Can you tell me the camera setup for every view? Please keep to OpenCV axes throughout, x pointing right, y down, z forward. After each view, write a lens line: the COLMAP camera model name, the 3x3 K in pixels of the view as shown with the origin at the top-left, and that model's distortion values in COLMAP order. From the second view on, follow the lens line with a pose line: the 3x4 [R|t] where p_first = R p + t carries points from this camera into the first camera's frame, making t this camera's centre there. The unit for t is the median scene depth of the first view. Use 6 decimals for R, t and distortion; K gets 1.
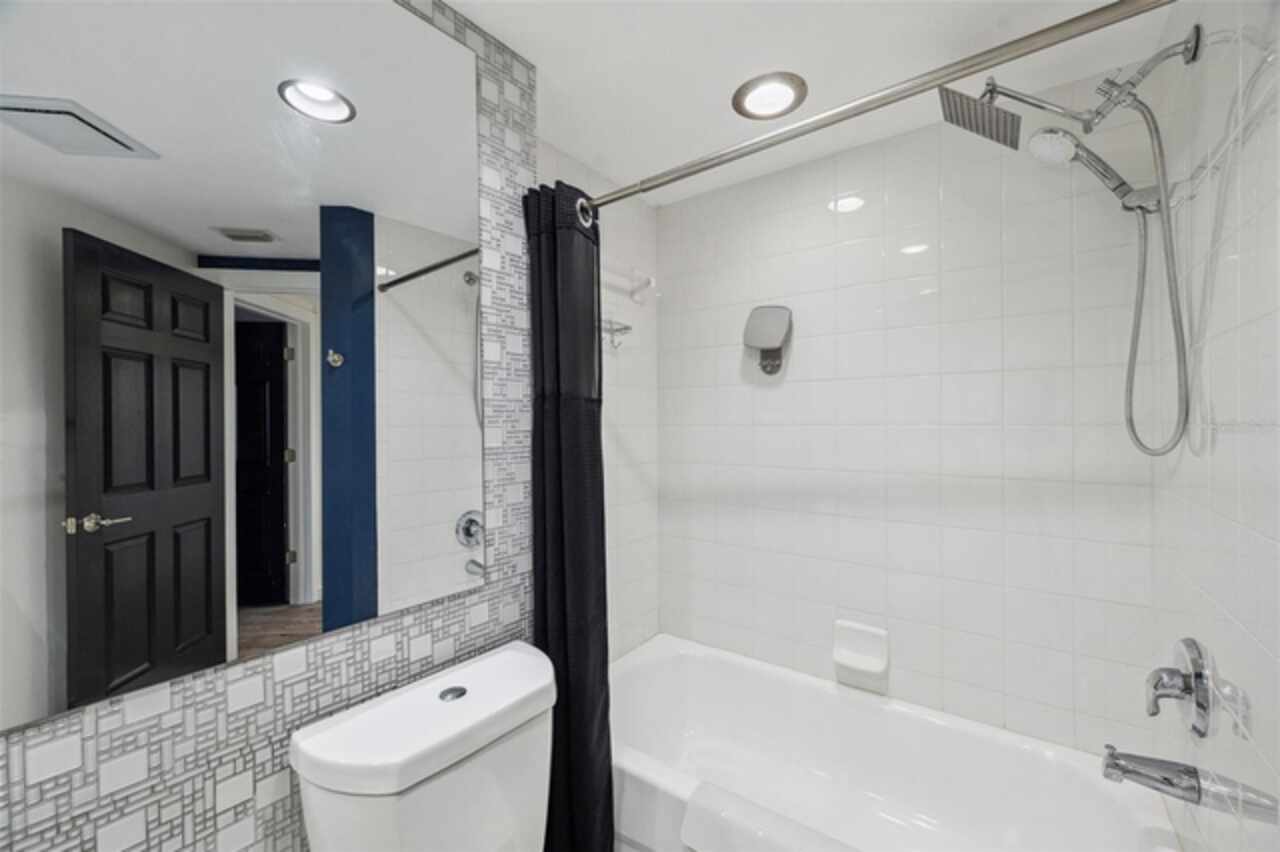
lens RADIAL K [[513.8, 0, 642.1], [0, 513.8, 425.1], [0, 0, 1]] dist [0.000777, -0.000361]
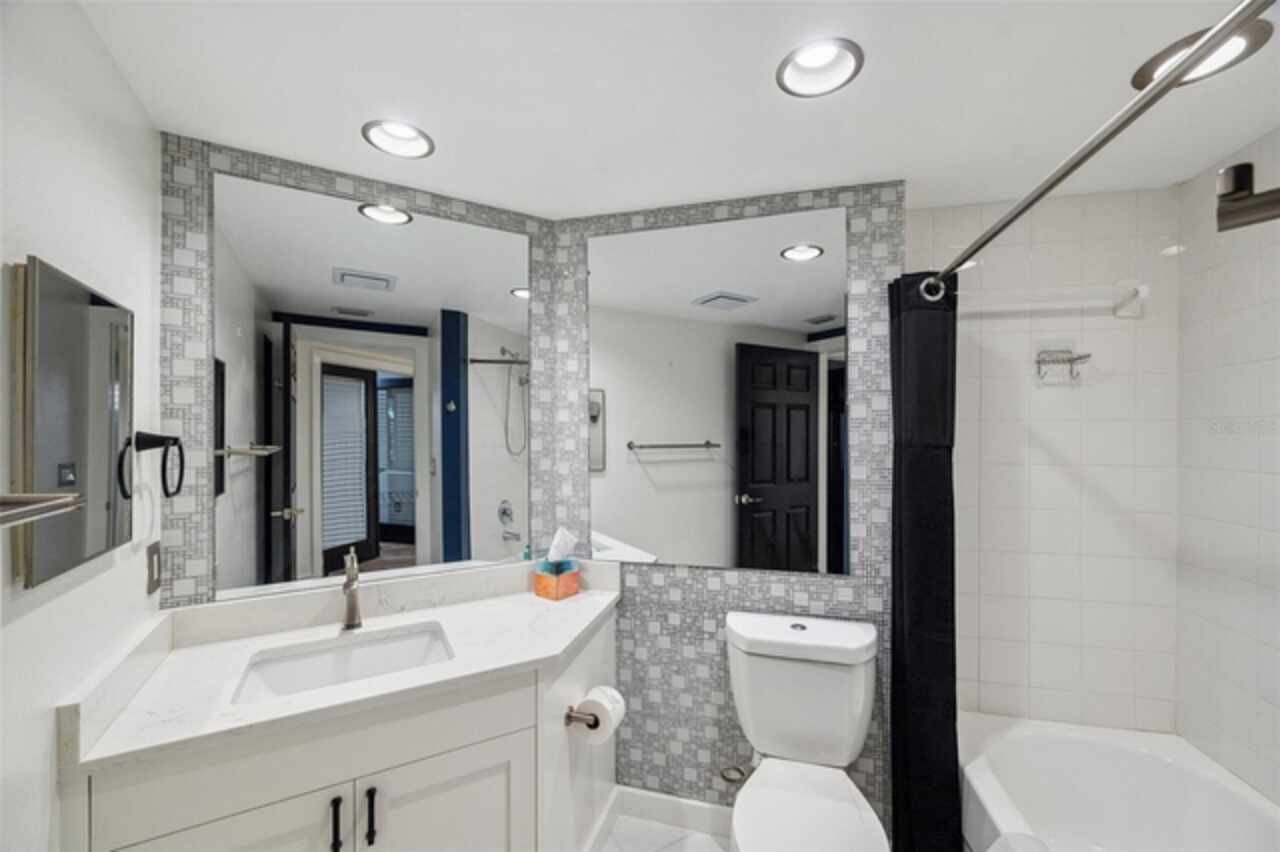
lens RADIAL K [[513.8, 0, 634.4], [0, 513.8, 428.6], [0, 0, 1]] dist [0.000777, -0.000361]
pose [[0.368643, -0.001376, -0.929570, 0.759480], [-0.003388, 0.999990, -0.002824, -0.086425], [0.929565, 0.004190, 0.368635, -0.081084]]
